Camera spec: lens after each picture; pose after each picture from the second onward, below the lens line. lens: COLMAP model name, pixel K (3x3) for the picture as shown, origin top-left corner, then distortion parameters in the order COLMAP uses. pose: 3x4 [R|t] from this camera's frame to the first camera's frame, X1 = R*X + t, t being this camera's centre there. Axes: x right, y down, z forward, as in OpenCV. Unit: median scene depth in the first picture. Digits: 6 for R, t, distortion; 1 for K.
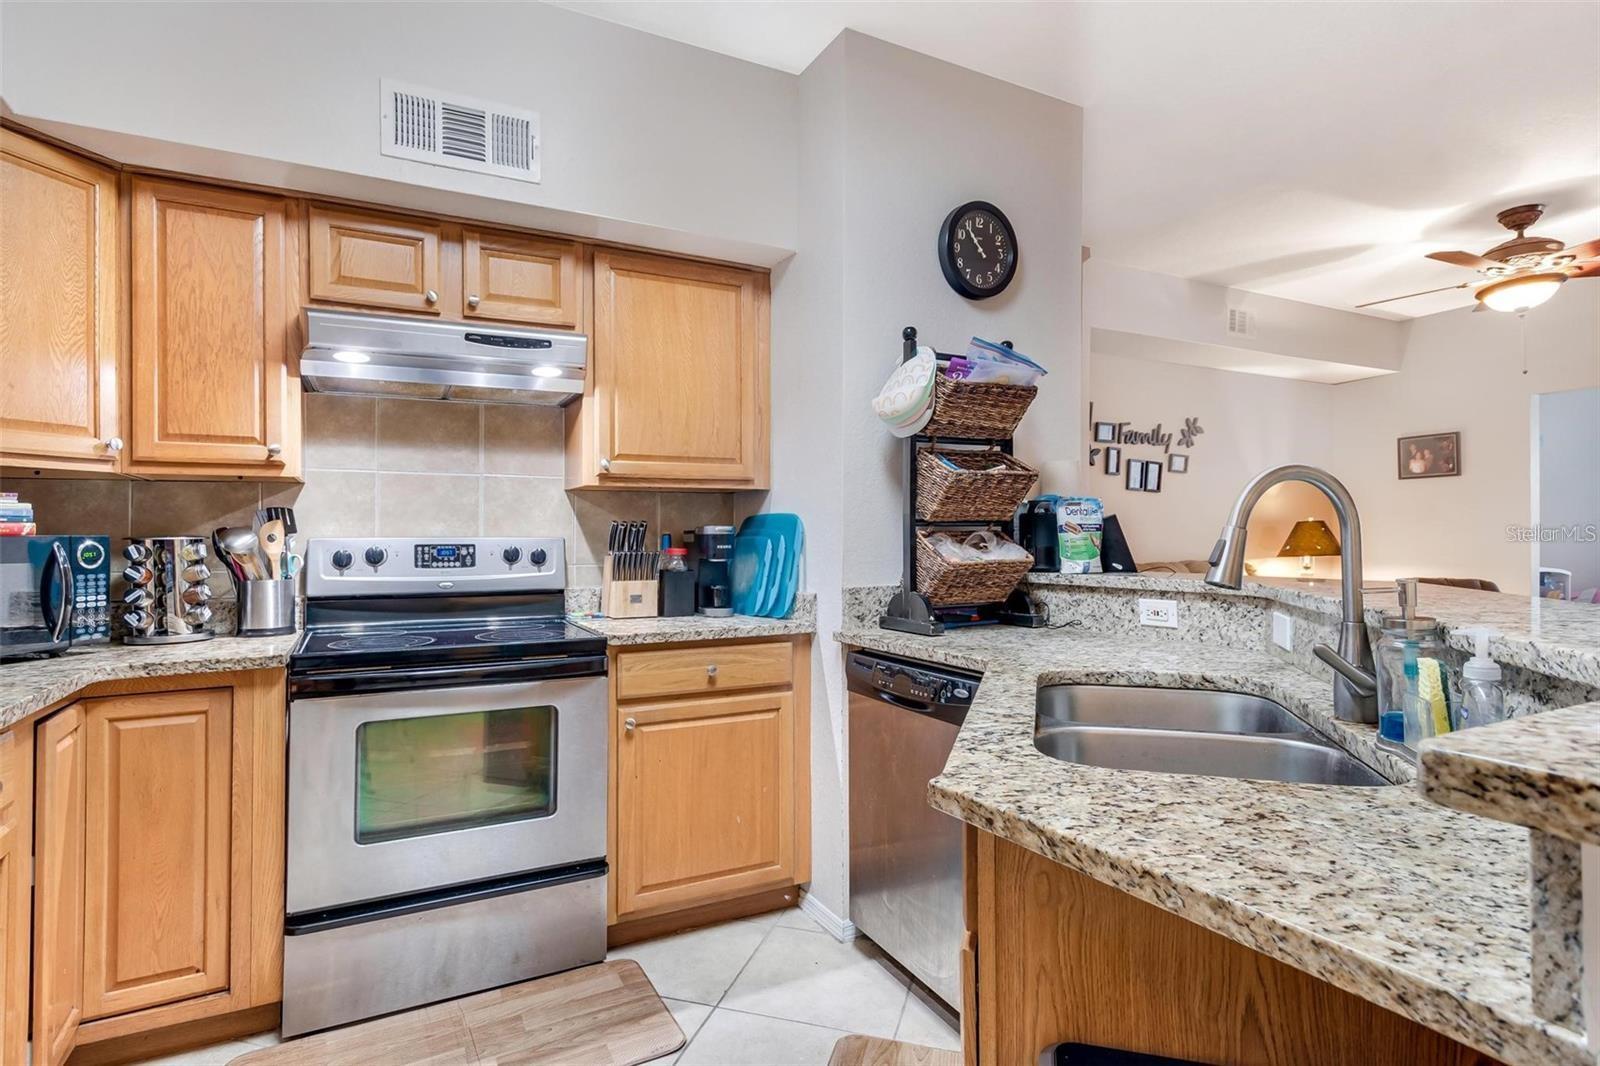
lens RADIAL K [[789.0, 0, 758.1], [0, 789.0, 528.0], [0, 0, 1]] dist [0.004581, 0.000692]
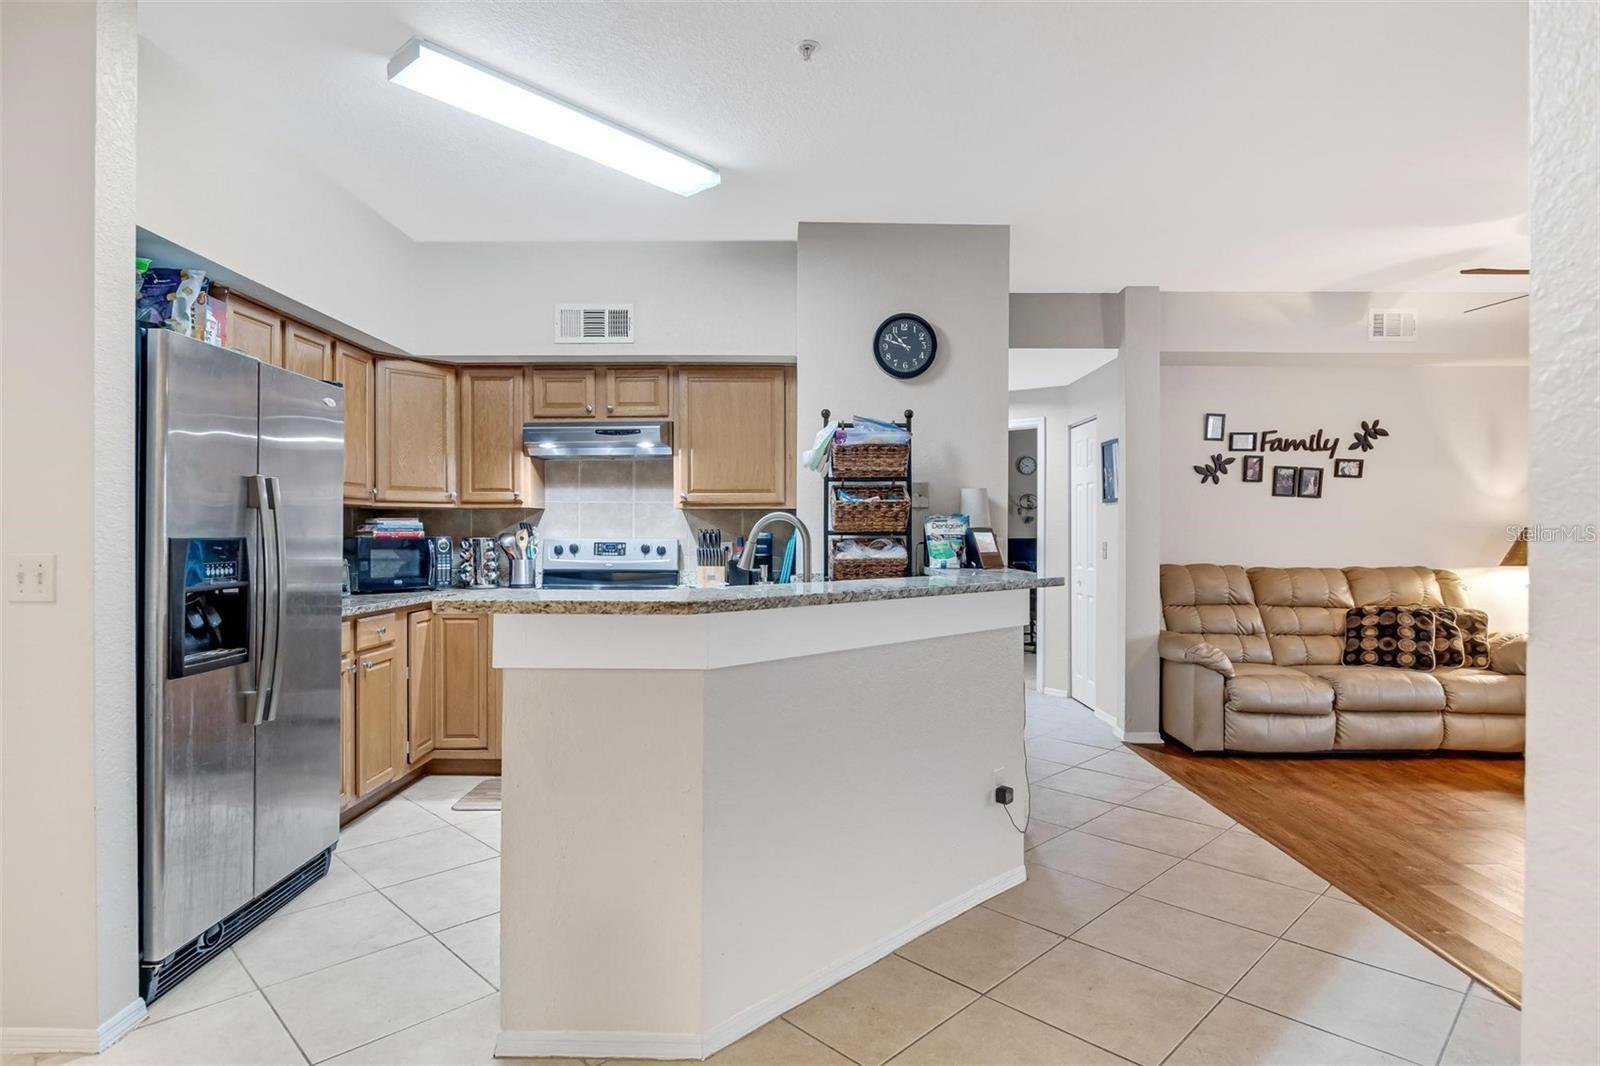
lens RADIAL K [[815.0, 0, 800.0], [0, 815.0, 533.0], [0, 0, 1]] dist [-0.013831, 0.000034]
pose [[0.897545, 0.008312, -0.440845, 0.778133], [-0.003266, 0.999920, 0.012204, -0.023875], [0.440911, -0.009513, 0.897501, -0.441445]]
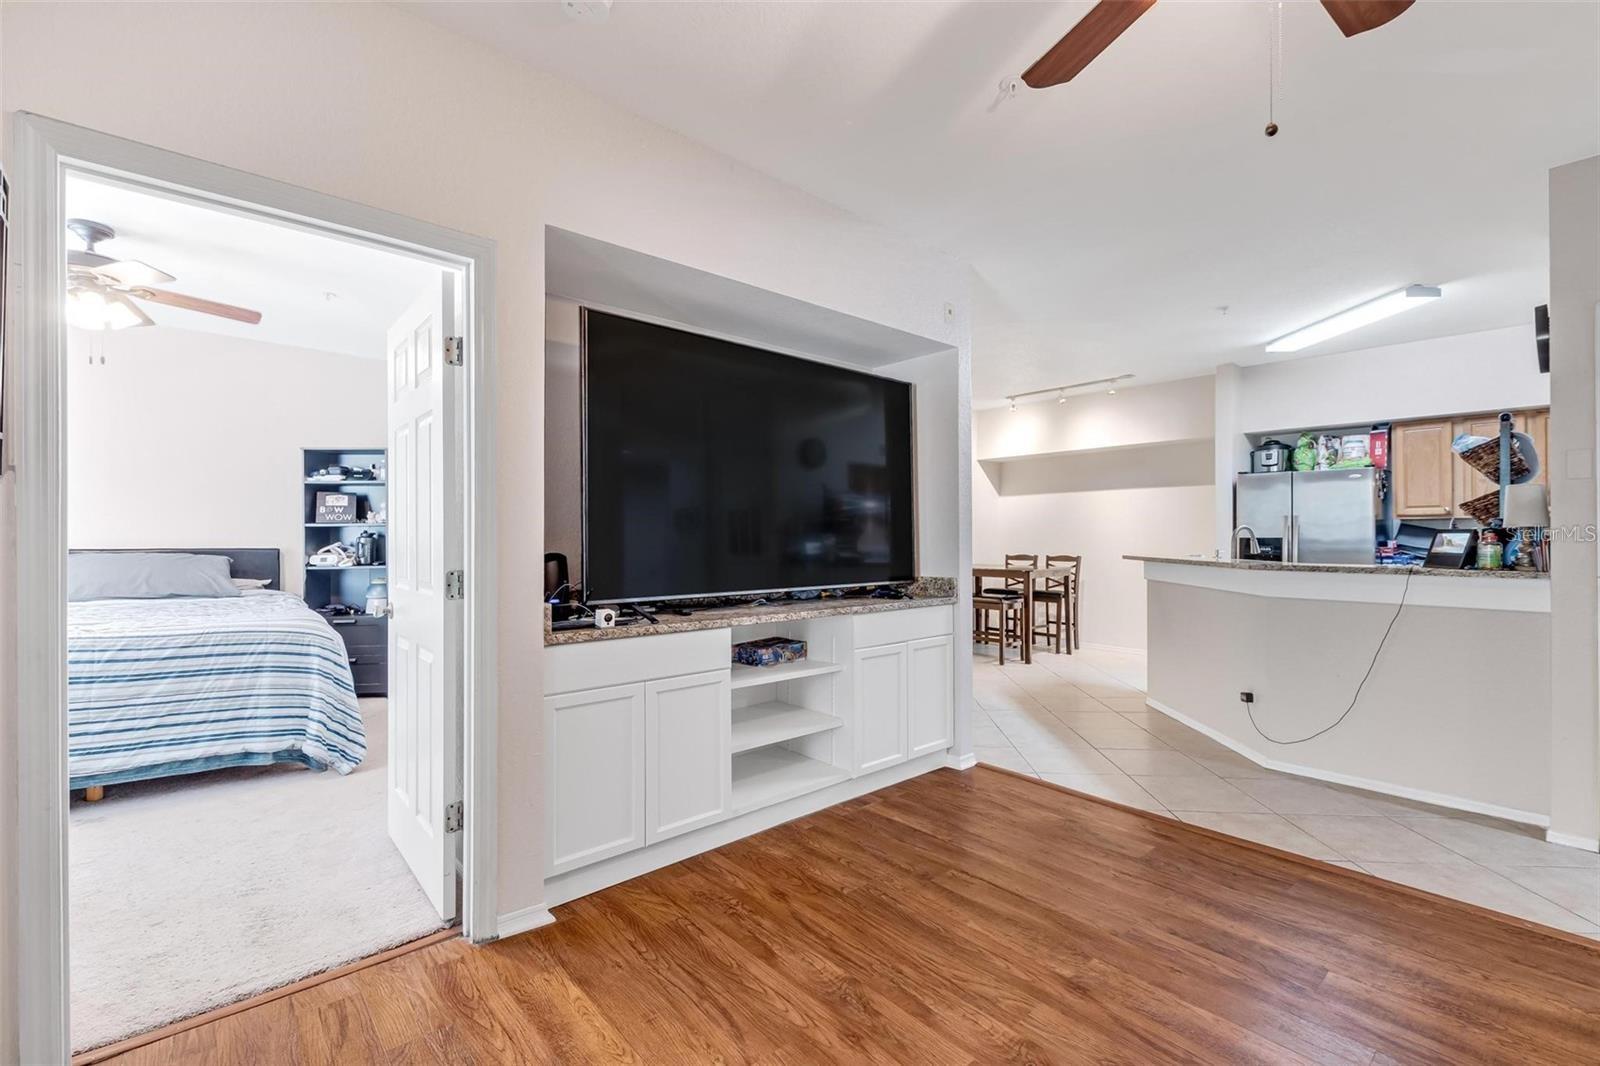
lens RADIAL K [[687.4, 0, 717.1], [0, 687.4, 535.9], [0, 0, 1]] dist [0.000322, 0.000088]
pose [[-0.980432, 0.007091, -0.196732, 1.993472], [0.008273, 0.999952, -0.005185, -0.008203], [0.196686, -0.006711, -0.980444, 1.970185]]
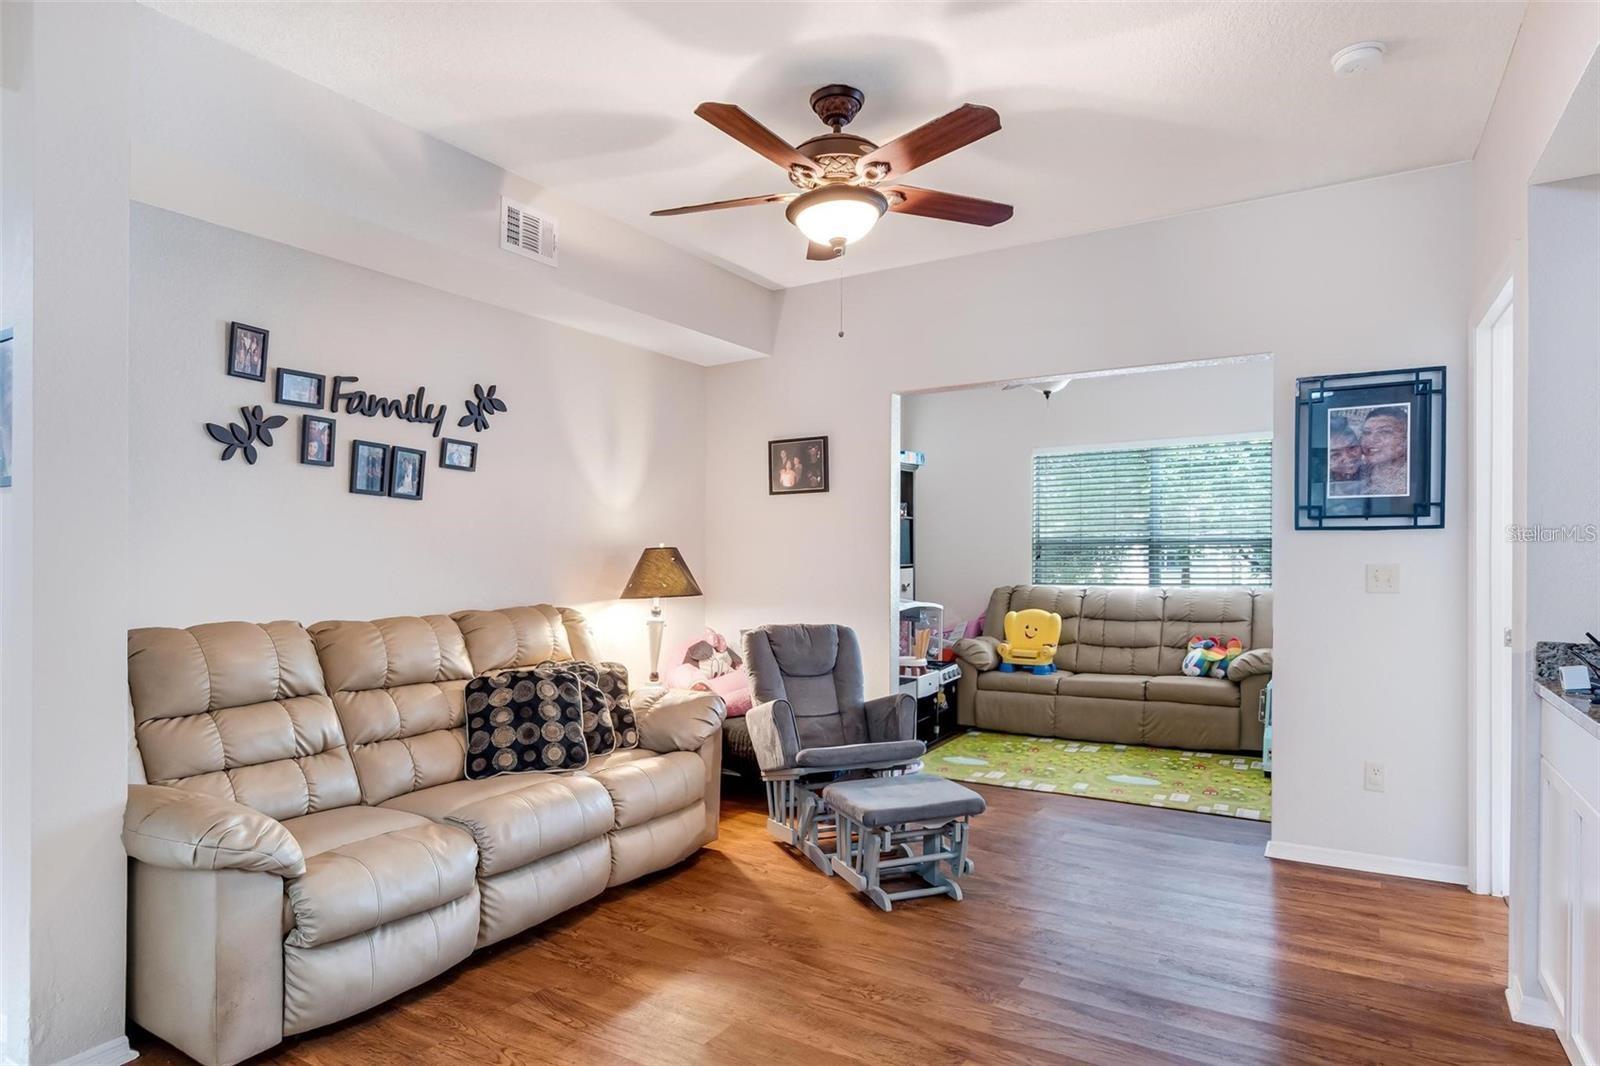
lens RADIAL K [[920.7, 0, 734.2], [0, 920.7, 538.8], [0, 0, 1]] dist [0.001249, 0.000181]
pose [[0.859191, 0.009846, 0.511559, 0.743723], [-0.005355, 0.999933, -0.010251, -0.019522], [-0.511626, 0.006068, 0.859187, 0.567029]]
